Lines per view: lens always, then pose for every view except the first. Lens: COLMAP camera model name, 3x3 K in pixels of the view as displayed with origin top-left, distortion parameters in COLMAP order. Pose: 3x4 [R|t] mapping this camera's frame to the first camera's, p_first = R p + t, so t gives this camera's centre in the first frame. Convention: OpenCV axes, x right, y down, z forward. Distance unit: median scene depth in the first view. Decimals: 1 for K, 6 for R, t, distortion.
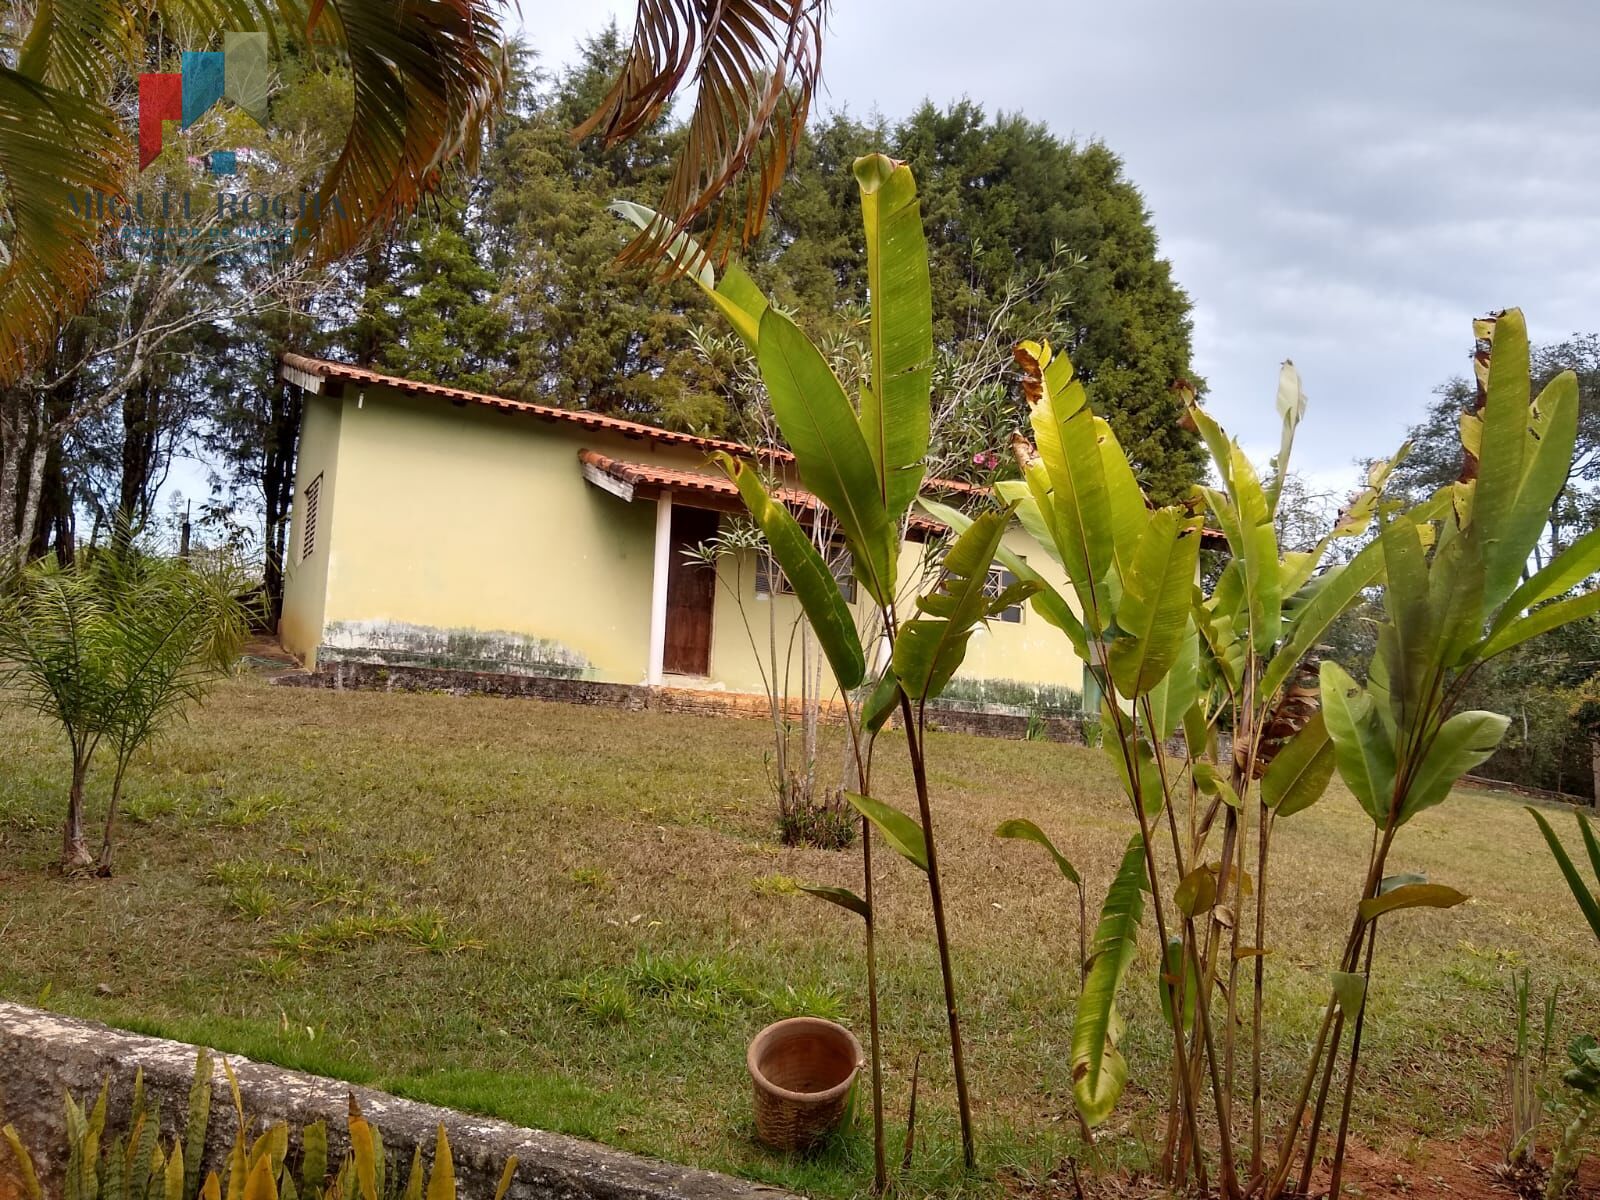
lens RADIAL K [[1274.2, 0, 798.5], [0, 1274.2, 617.5], [0, 0, 1]] dist [-0.010841, 0.022988]
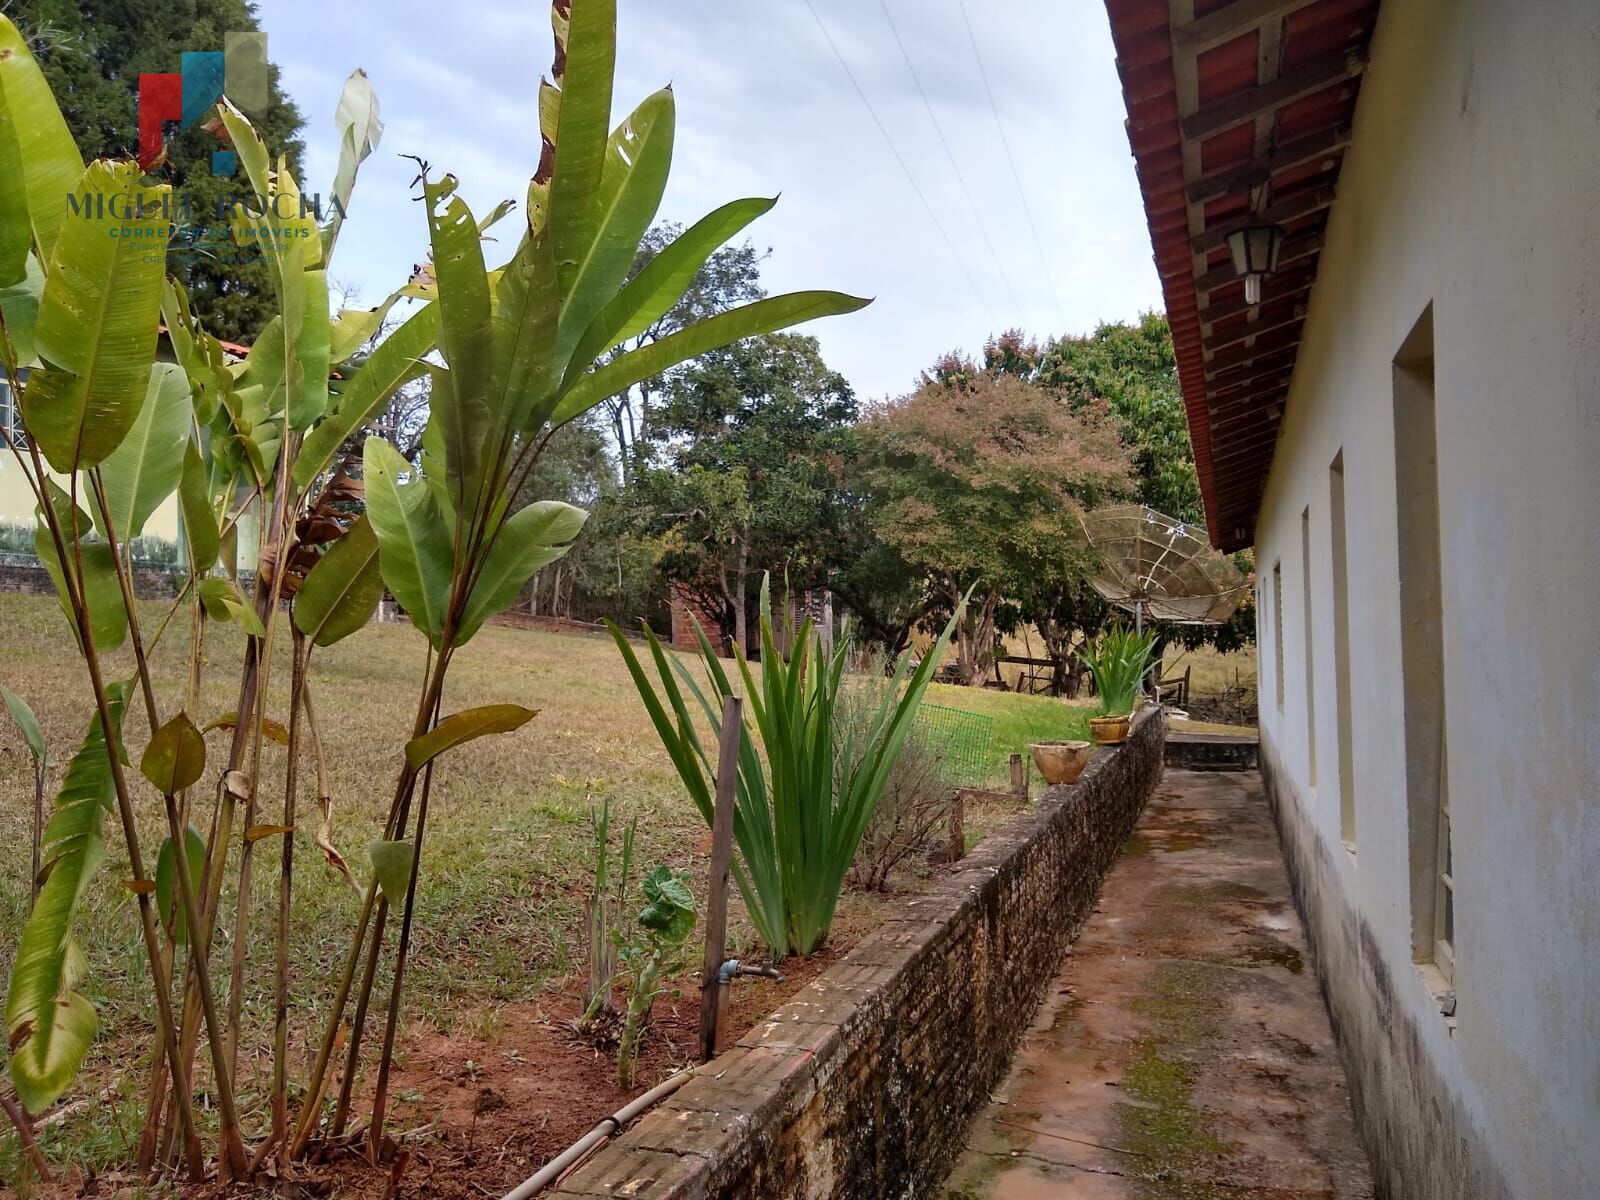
lens RADIAL K [[1274.2, 0, 798.5], [0, 1274.2, 617.5], [0, 0, 1]] dist [-0.010841, 0.022988]
pose [[0.792231, -0.041270, 0.608824, 0.130816], [-0.025860, 0.994543, 0.101067, 0.050915], [-0.609673, -0.095812, 0.786841, 0.212301]]
